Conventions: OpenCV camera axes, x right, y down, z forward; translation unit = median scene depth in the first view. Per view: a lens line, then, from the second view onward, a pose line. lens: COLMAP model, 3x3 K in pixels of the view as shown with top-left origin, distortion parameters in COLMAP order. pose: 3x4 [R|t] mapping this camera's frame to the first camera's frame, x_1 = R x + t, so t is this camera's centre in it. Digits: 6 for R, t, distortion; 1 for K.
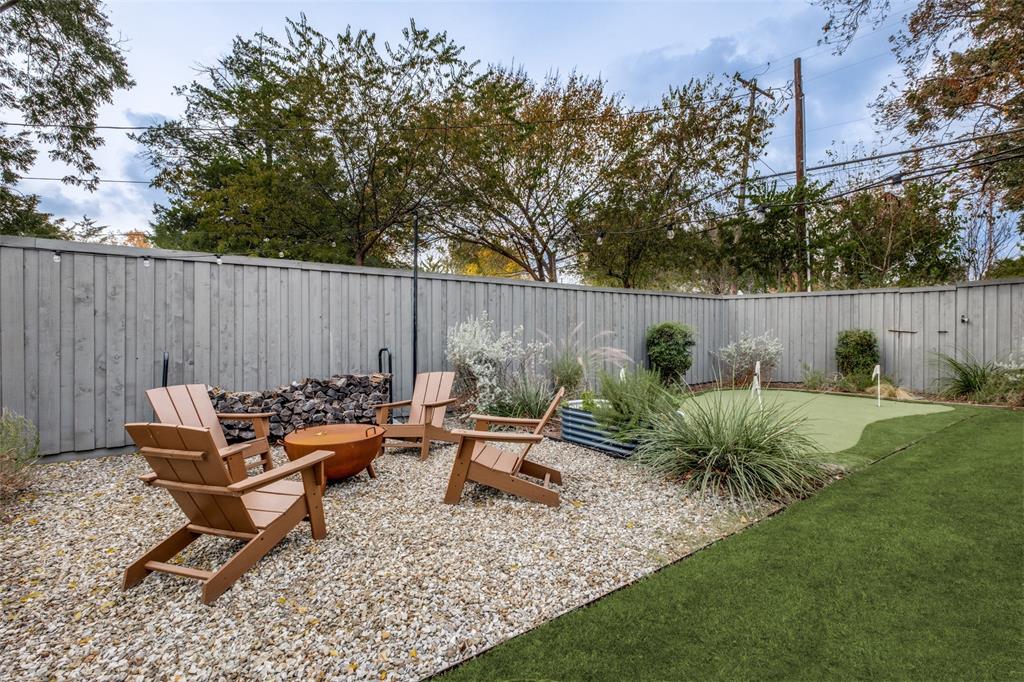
lens RADIAL K [[444.1, 0, 512.0], [0, 444.1, 336.3], [0, 0, 1]] dist [-0.000316, 0.000166]
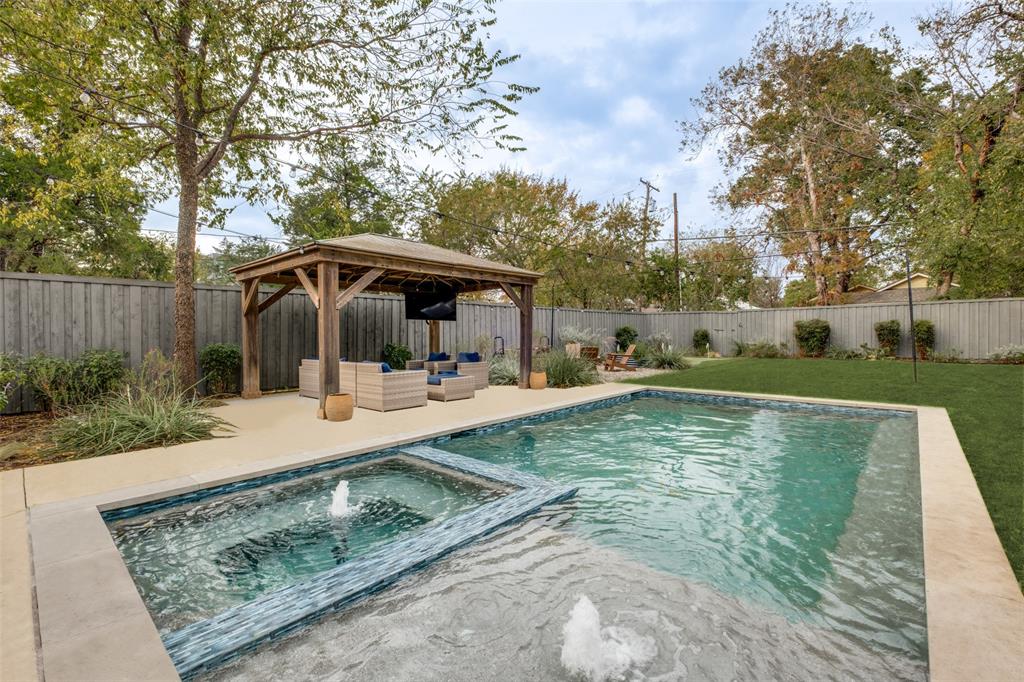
lens RADIAL K [[444.1, 0, 512.0], [0, 444.1, 336.3], [0, 0, 1]] dist [-0.000316, 0.000166]
pose [[0.968738, -0.003044, 0.248066, -0.635225], [0.003817, 0.999989, -0.002637, 0.021742], [-0.248055, 0.003502, 0.968740, -0.841987]]
